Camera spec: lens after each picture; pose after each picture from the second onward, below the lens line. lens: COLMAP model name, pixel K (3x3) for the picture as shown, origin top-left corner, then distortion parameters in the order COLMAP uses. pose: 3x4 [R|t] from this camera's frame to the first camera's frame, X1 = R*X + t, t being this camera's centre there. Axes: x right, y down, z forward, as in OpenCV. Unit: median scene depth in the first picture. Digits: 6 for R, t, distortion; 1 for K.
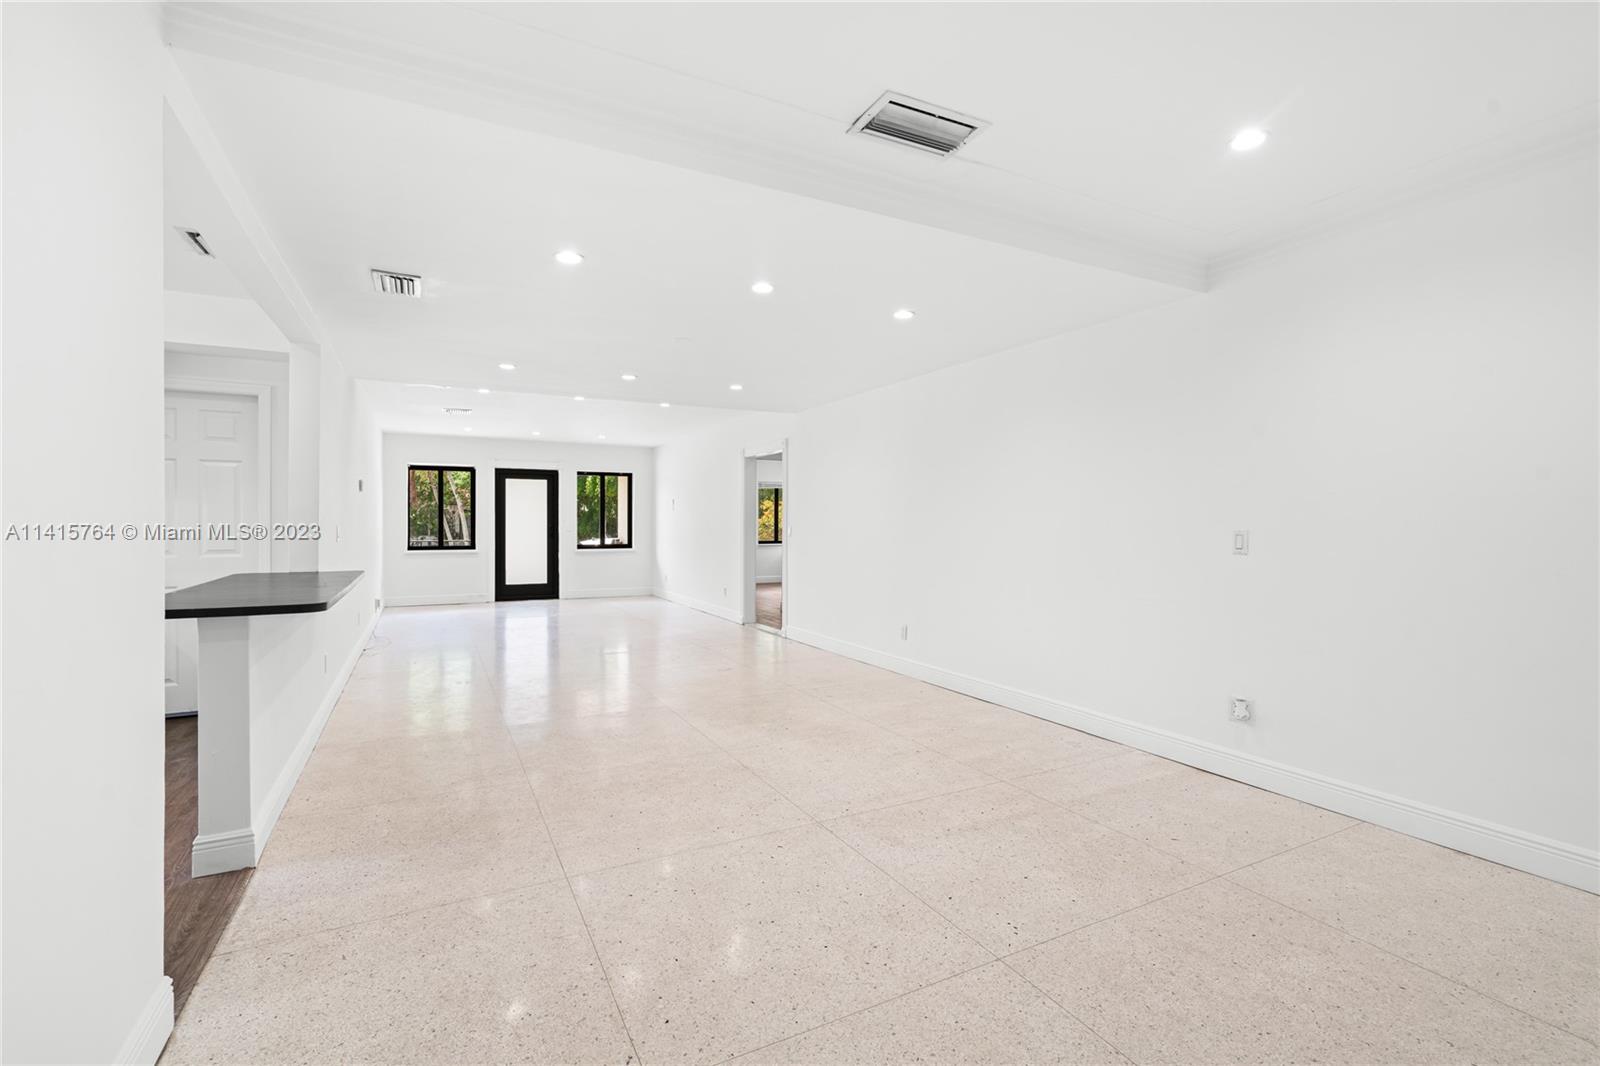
lens RADIAL K [[719.9, 0, 804.3], [0, 719.9, 528.0], [0, 0, 1]] dist [-0.003124, 0.000045]
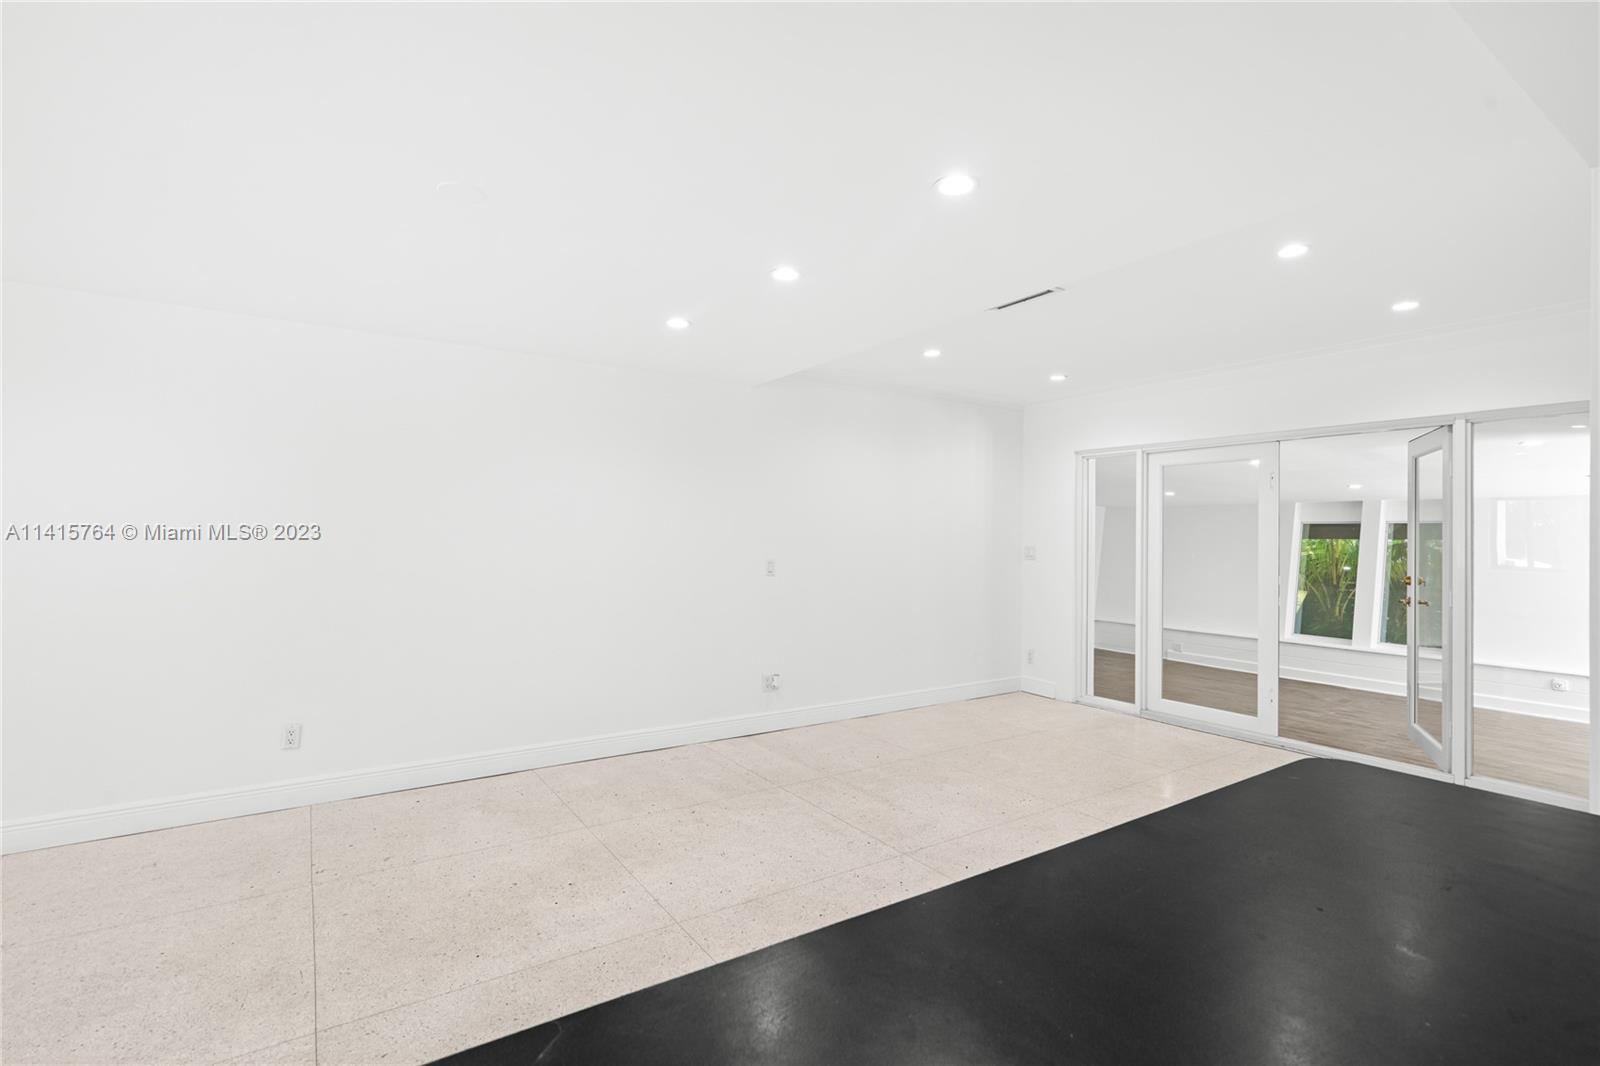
lens RADIAL K [[754.9, 0, 800.0], [0, 754.9, 533.0], [0, 0, 1]] dist [0.000244, 0.000430]
pose [[-0.110374, -0.001366, 0.993889, -0.279397], [-0.005161, 0.999986, 0.000801, -0.015462], [-0.993877, -0.005041, -0.110379, 0.337288]]
